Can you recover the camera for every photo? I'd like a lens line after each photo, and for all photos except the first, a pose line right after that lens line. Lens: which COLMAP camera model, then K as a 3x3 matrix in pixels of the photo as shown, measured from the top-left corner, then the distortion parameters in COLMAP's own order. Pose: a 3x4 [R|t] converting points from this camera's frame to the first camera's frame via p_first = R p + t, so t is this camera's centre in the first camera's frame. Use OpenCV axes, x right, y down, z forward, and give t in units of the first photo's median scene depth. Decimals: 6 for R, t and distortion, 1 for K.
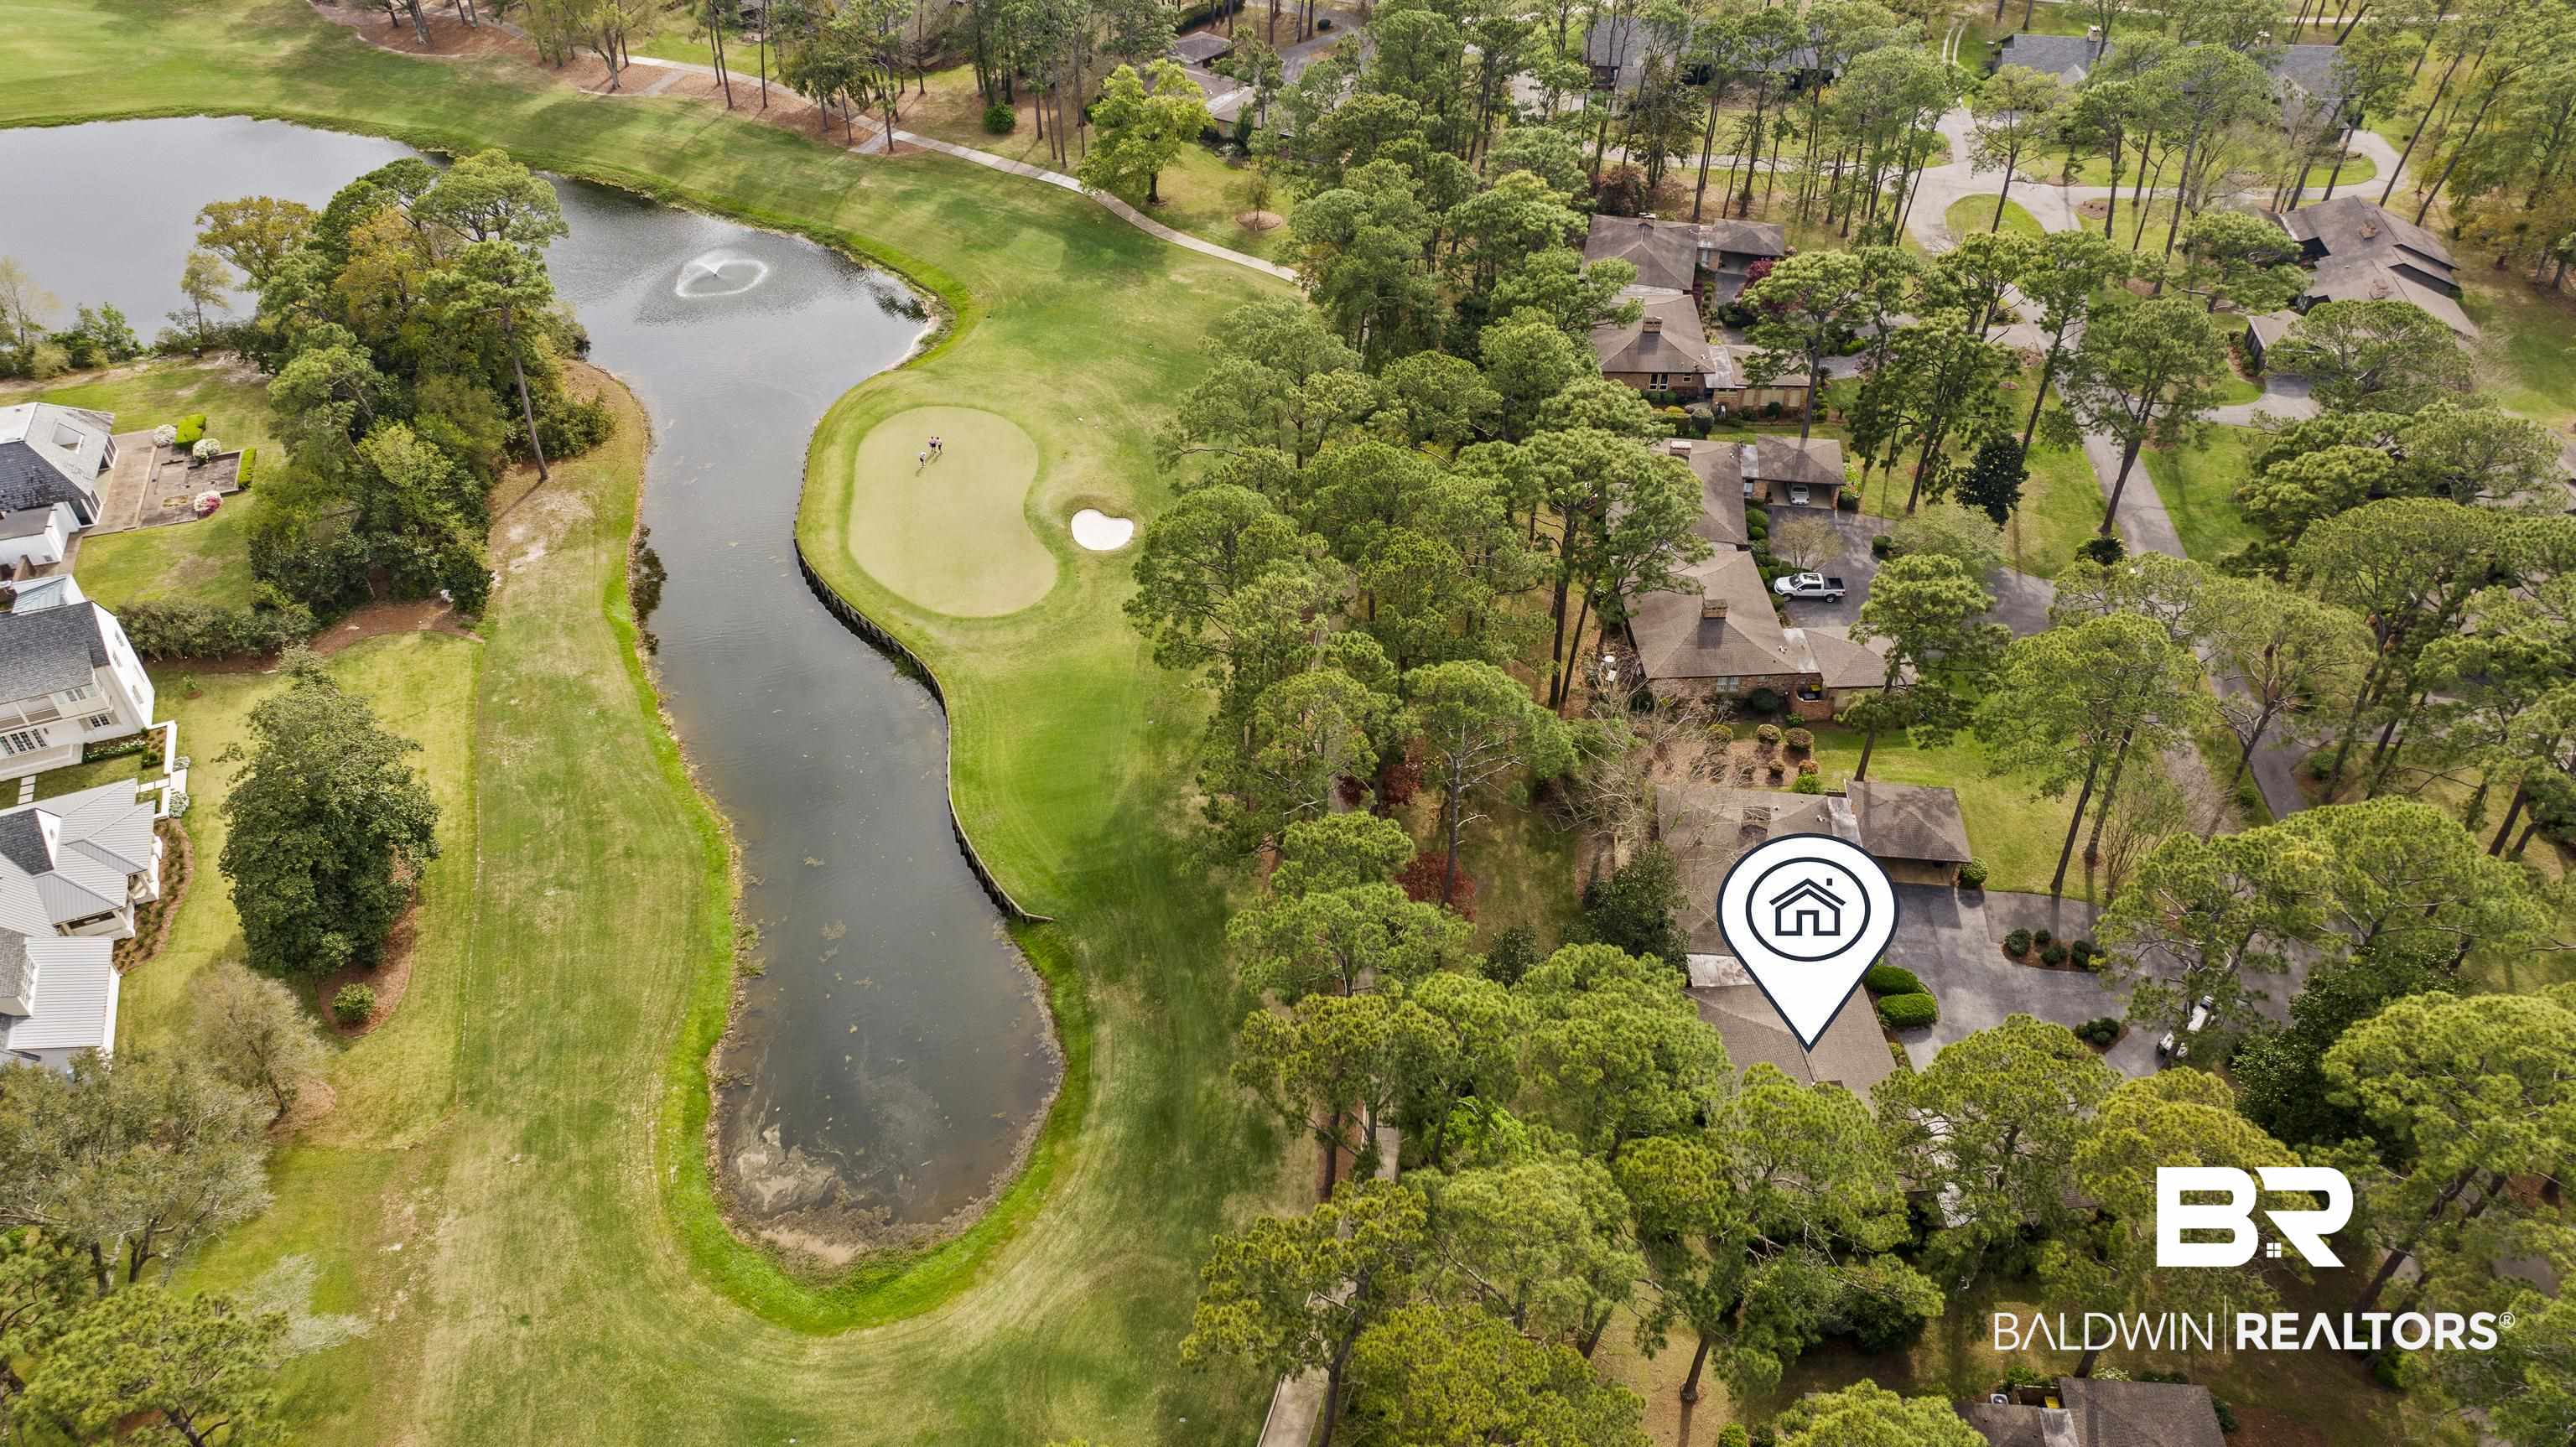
lens RADIAL K [[1830.6, 0, 1240.0], [0, 1830.6, 724.7], [0, 0, 1]] dist [-0.047546, 0.073745]
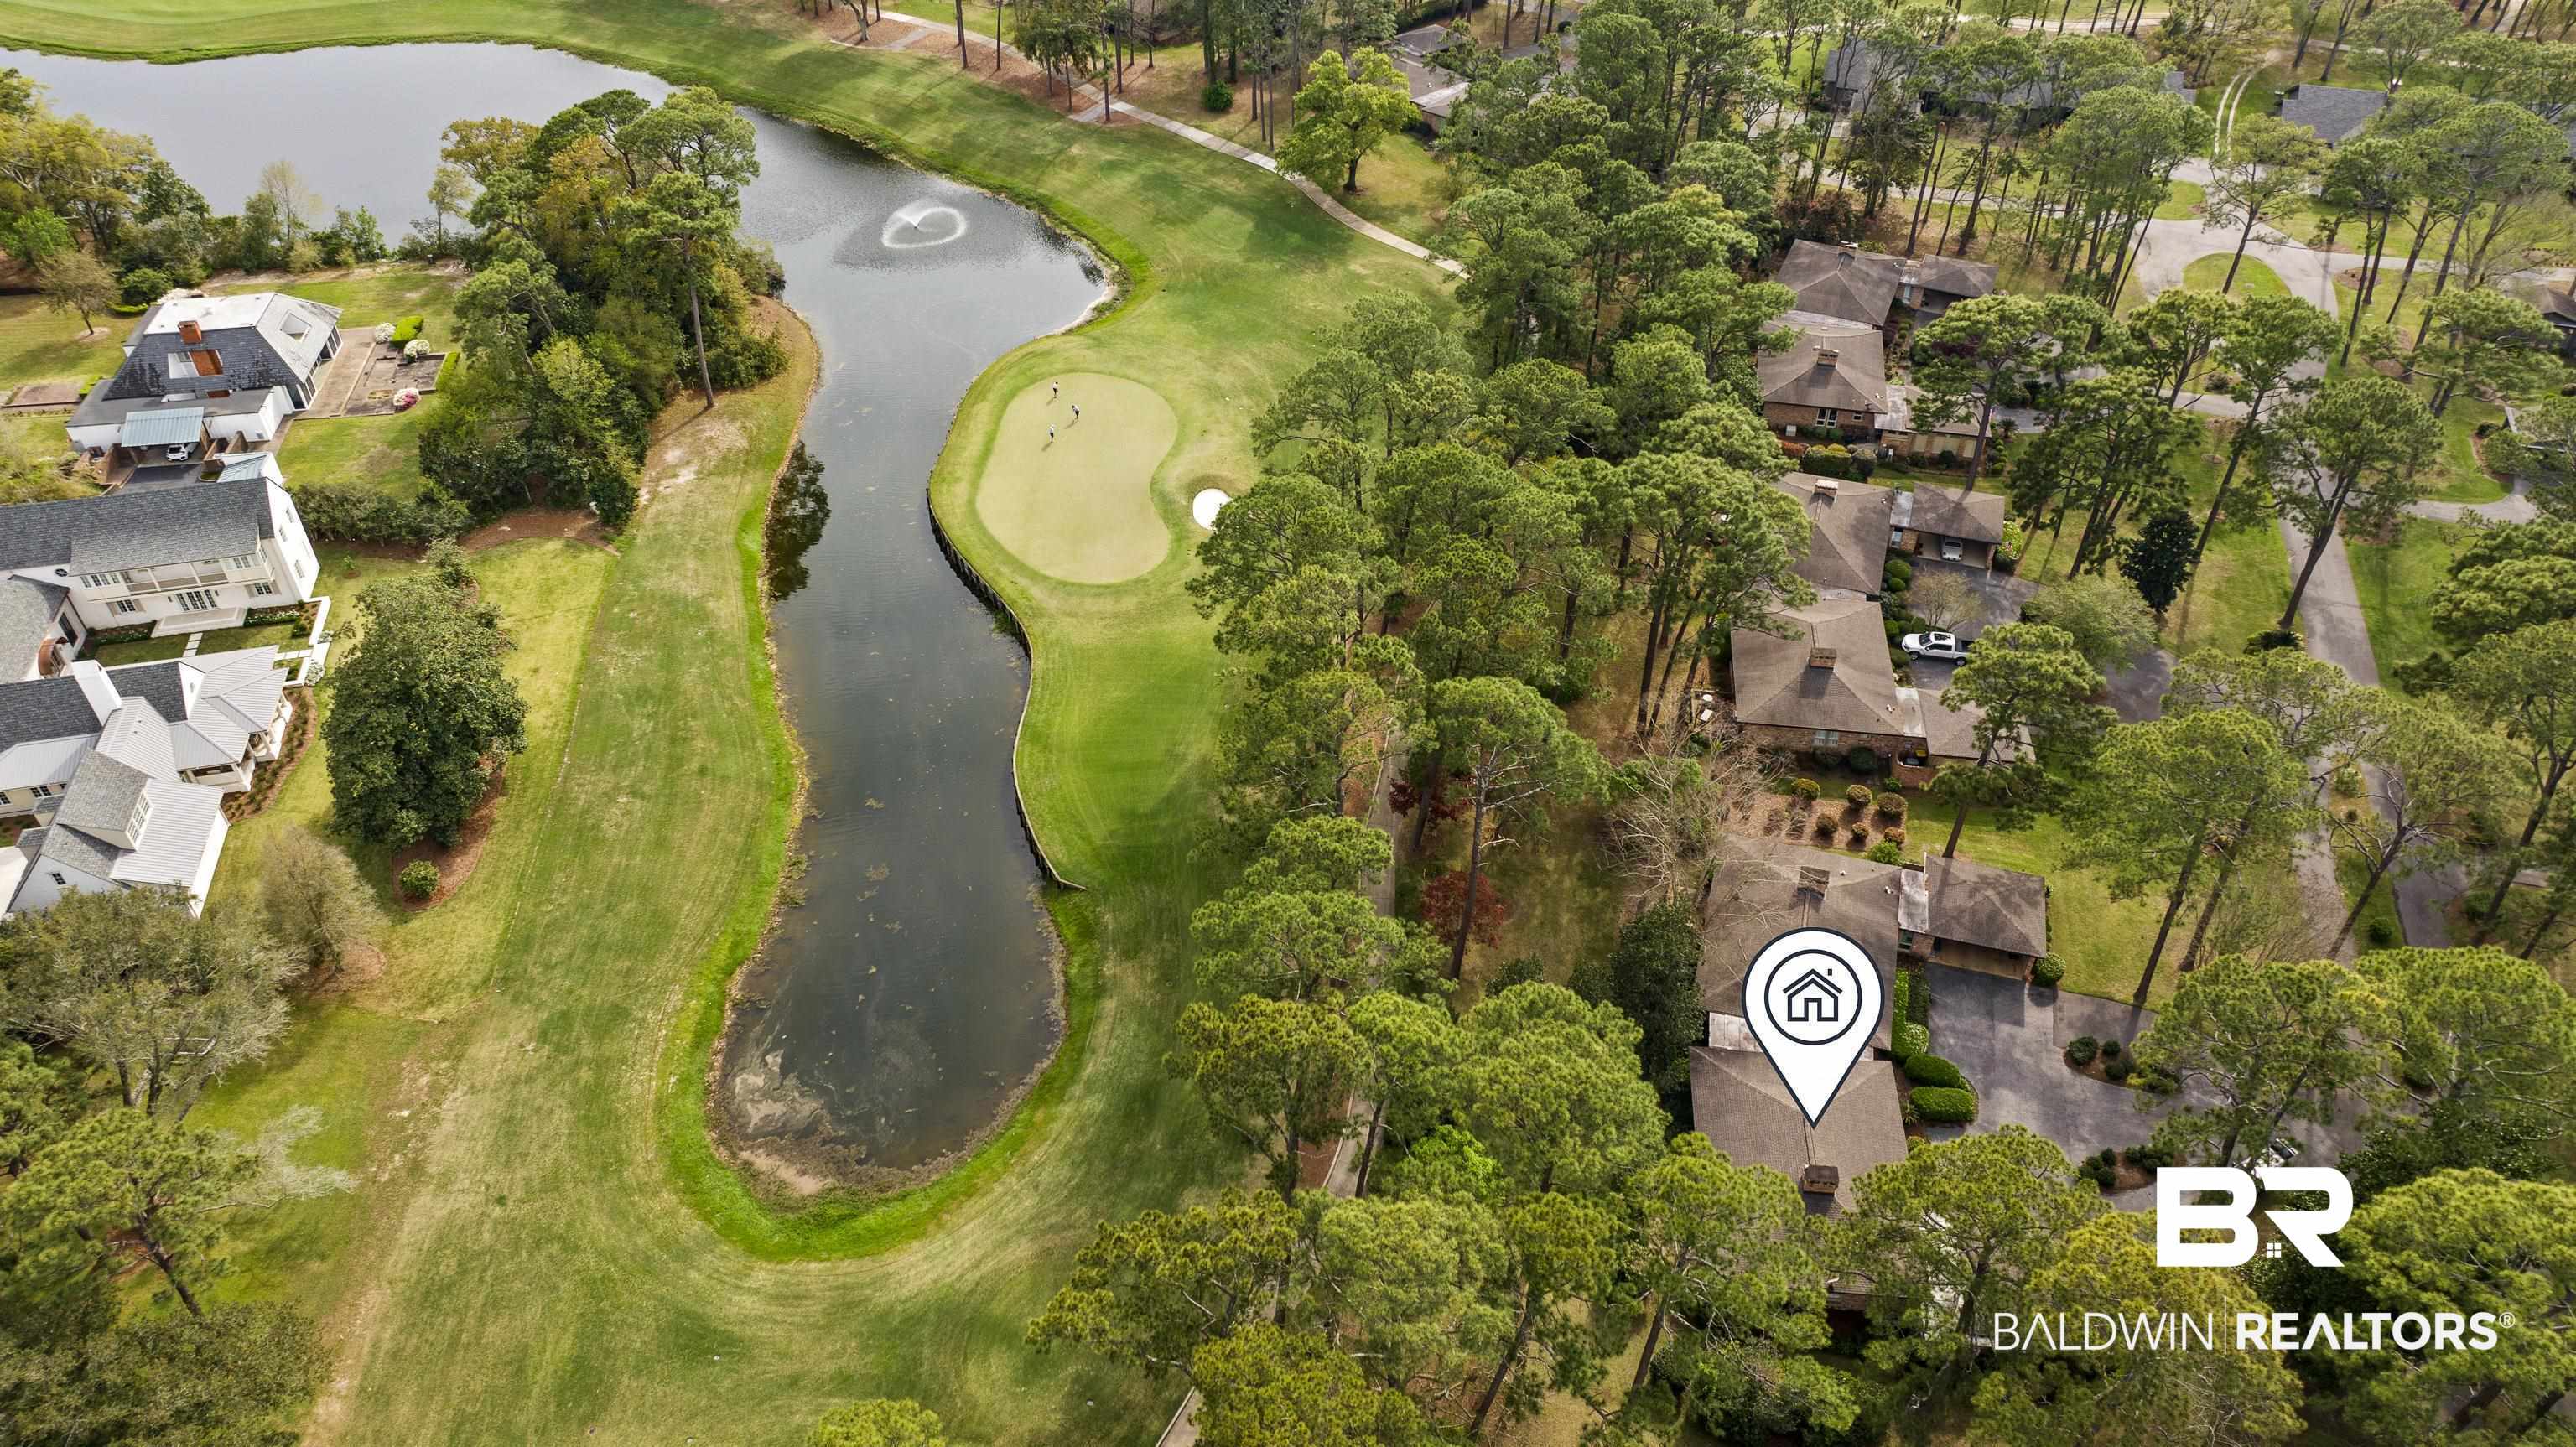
lens RADIAL K [[1813.9, 0, 1288.0], [0, 1813.9, 723.5], [0, 0, 1]] dist [-0.033071, 0.040728]
pose [[0.983116, 0.119362, -0.138694, 0.121357], [-0.119095, 0.992830, 0.010249, -0.006067], [0.138923, 0.006442, 0.990282, 0.028704]]
